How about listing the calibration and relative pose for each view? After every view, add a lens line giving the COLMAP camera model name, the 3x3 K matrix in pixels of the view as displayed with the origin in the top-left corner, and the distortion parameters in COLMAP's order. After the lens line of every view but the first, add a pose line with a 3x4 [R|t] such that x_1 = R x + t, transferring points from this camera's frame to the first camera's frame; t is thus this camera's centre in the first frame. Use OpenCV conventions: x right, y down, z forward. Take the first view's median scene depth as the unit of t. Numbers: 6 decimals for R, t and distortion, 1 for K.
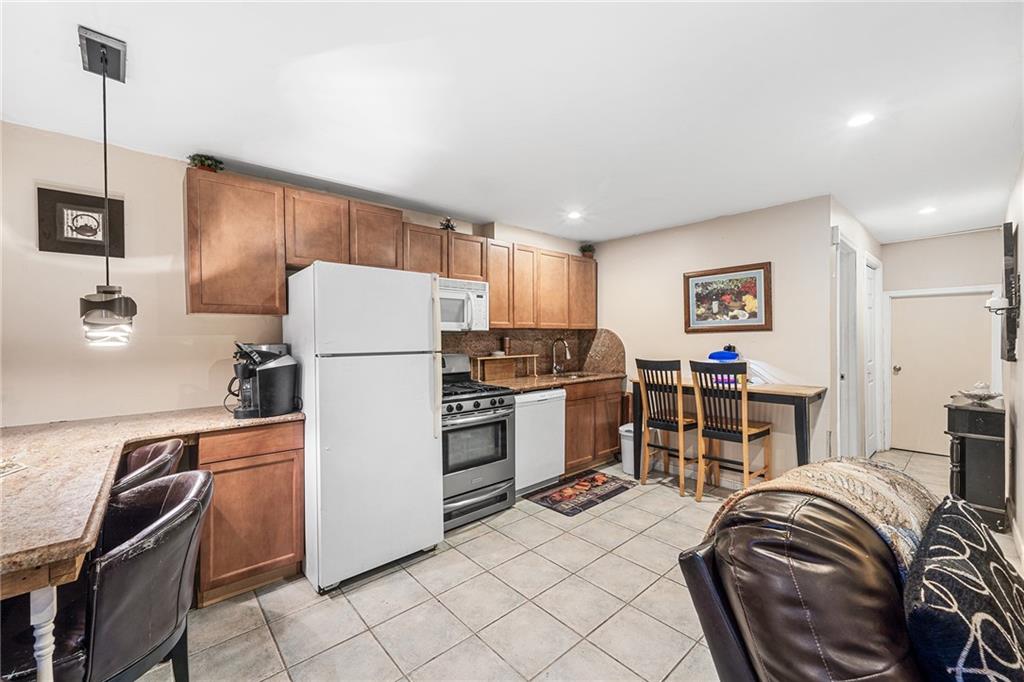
lens RADIAL K [[413.4, 0, 506.4], [0, 413.4, 342.4], [0, 0, 1]] dist [-0.000466, -0.000187]
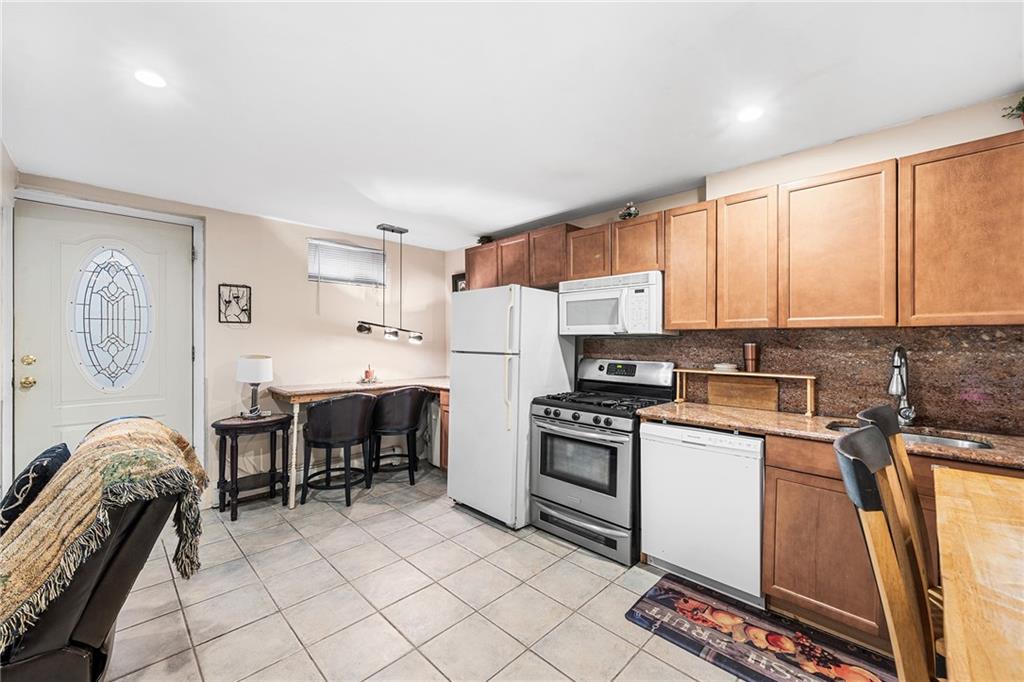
lens RADIAL K [[413.4, 0, 506.4], [0, 413.4, 342.4], [0, 0, 1]] dist [-0.000466, -0.000187]
pose [[0.050959, 0.013085, -0.998615, 0.743710], [-0.016311, 0.999792, 0.012268, -0.017845], [0.998568, 0.015663, 0.051161, 0.724253]]
